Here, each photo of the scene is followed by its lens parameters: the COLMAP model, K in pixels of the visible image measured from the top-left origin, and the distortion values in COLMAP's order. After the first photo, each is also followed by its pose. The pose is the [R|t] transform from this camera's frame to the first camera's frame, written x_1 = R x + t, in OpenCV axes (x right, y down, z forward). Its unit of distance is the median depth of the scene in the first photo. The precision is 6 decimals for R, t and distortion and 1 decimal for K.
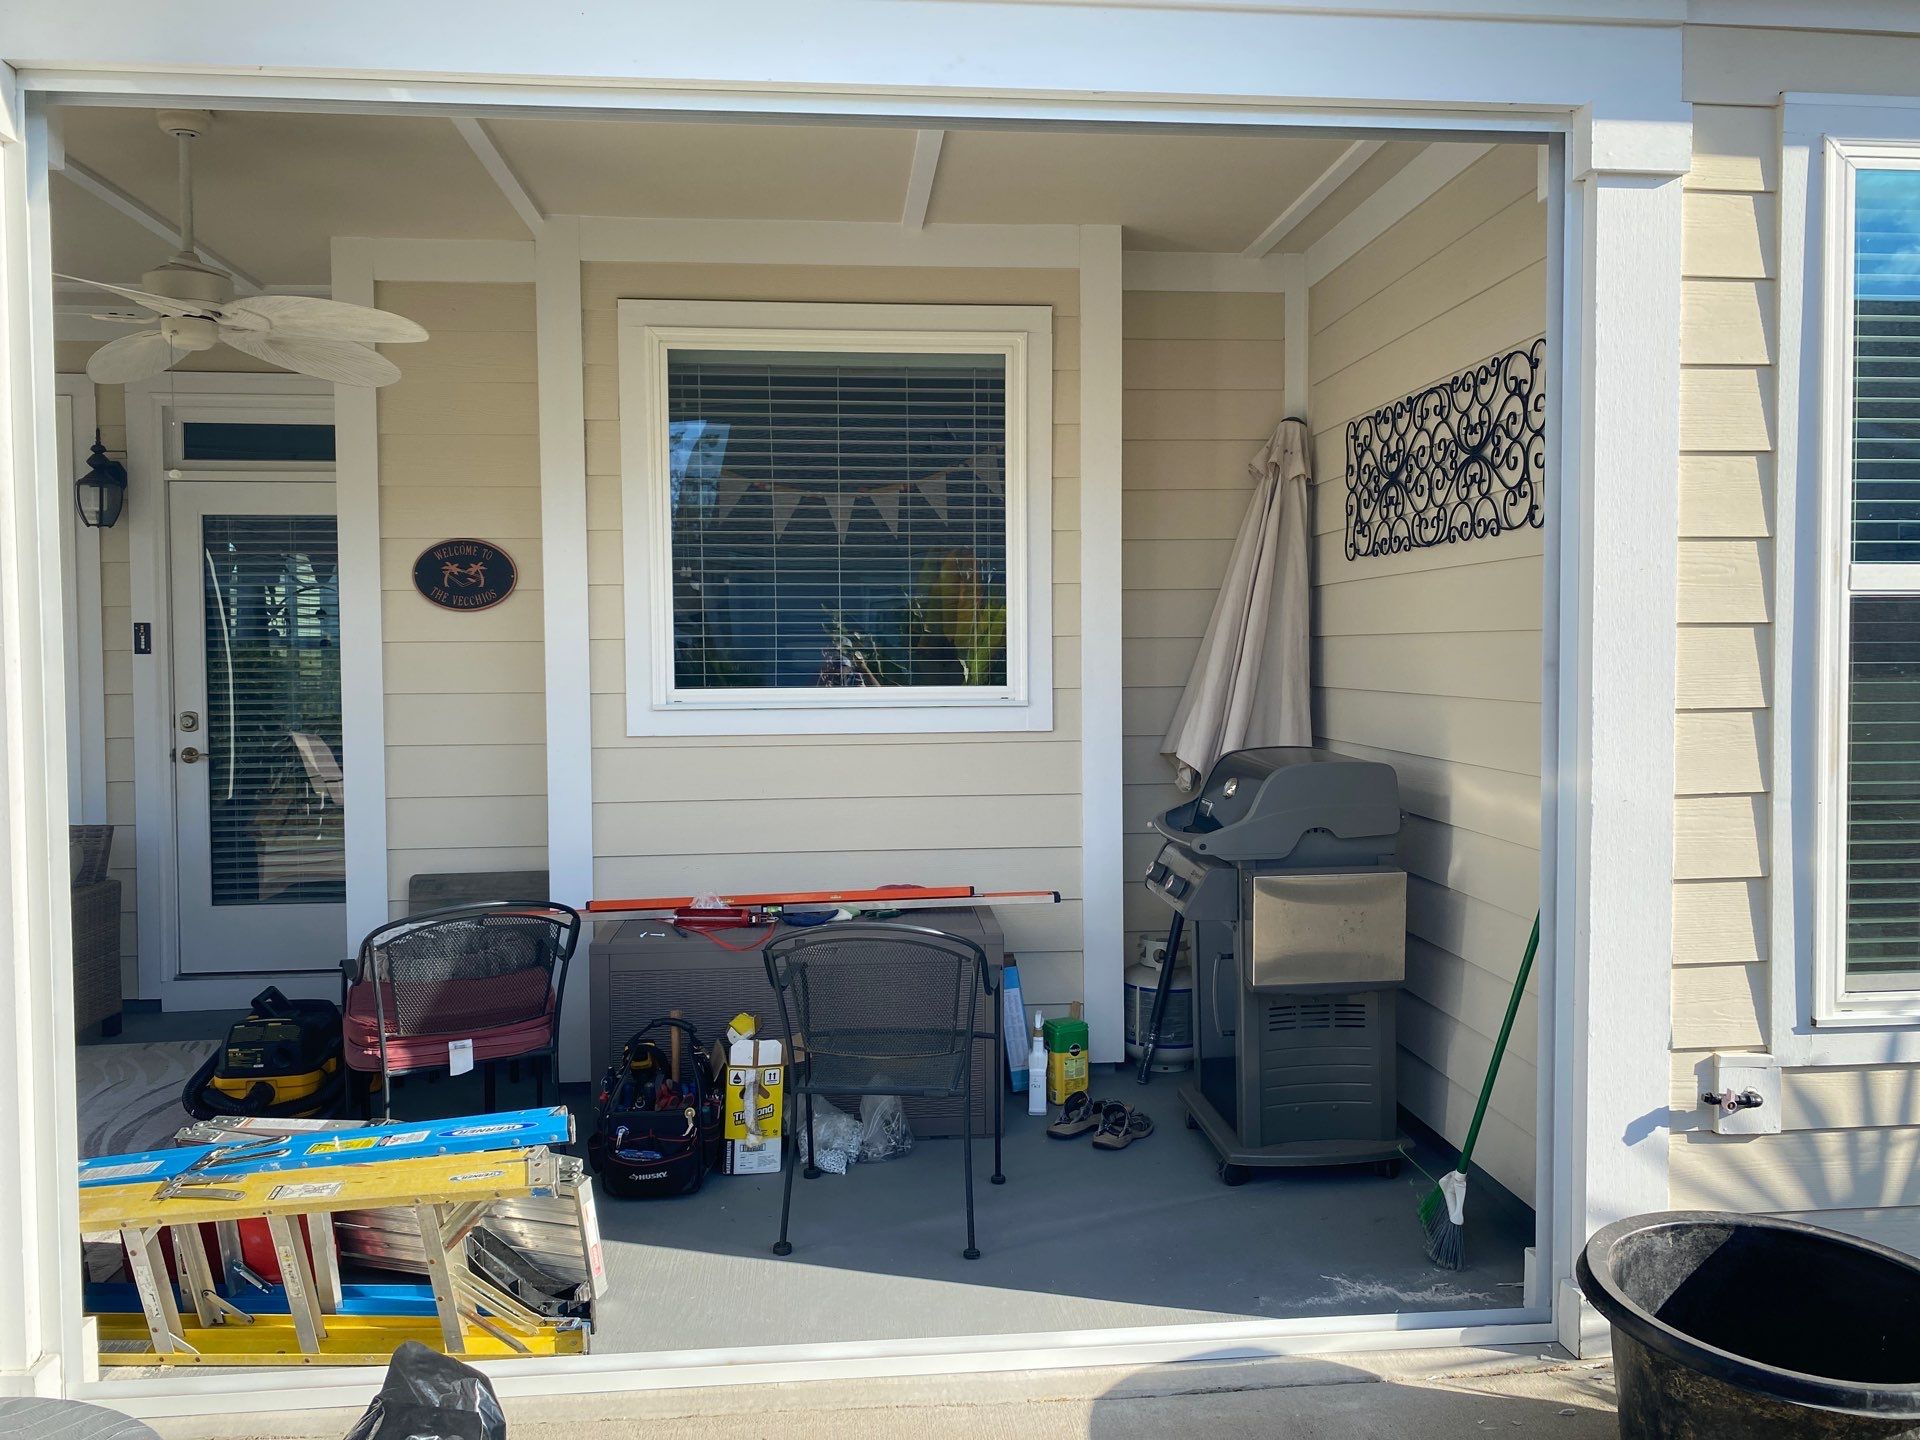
lens RADIAL K [[1488.4, 0, 980.8], [0, 1488.4, 697.3], [0, 0, 1]] dist [0.014181, -0.010445]
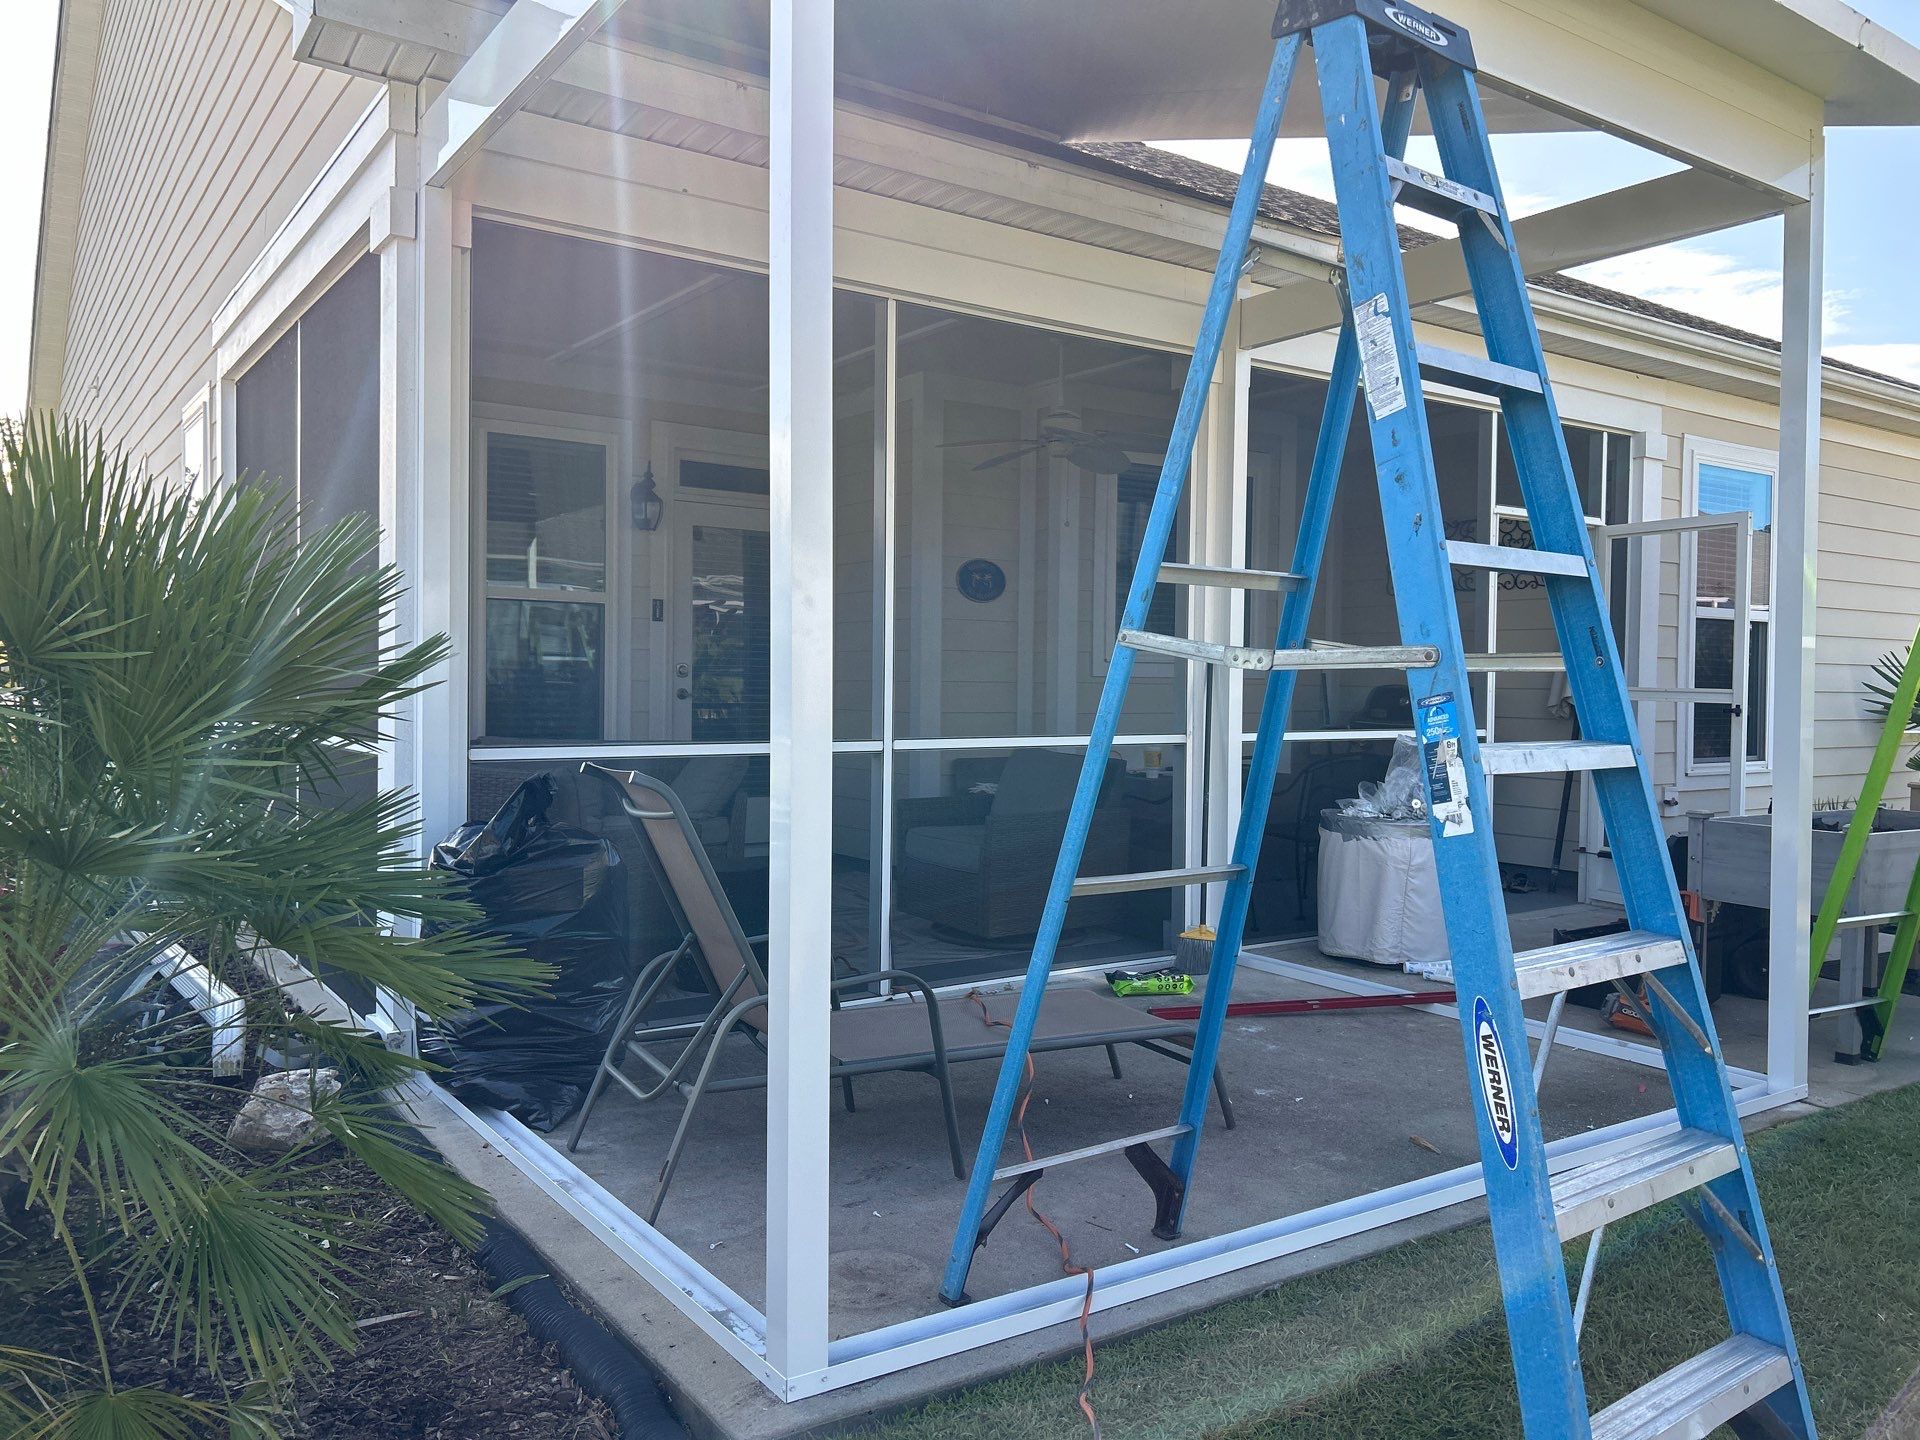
lens RADIAL K [[1428.3, 0, 966.9], [0, 1428.3, 716.5], [0, 0, 1]] dist [0.064863, -0.068919]
pose [[0.870021, 0.004647, 0.492993, -1.082366], [-0.002677, 0.999985, -0.004702, 0.074028], [-0.493008, 0.002772, 0.870021, -0.371209]]
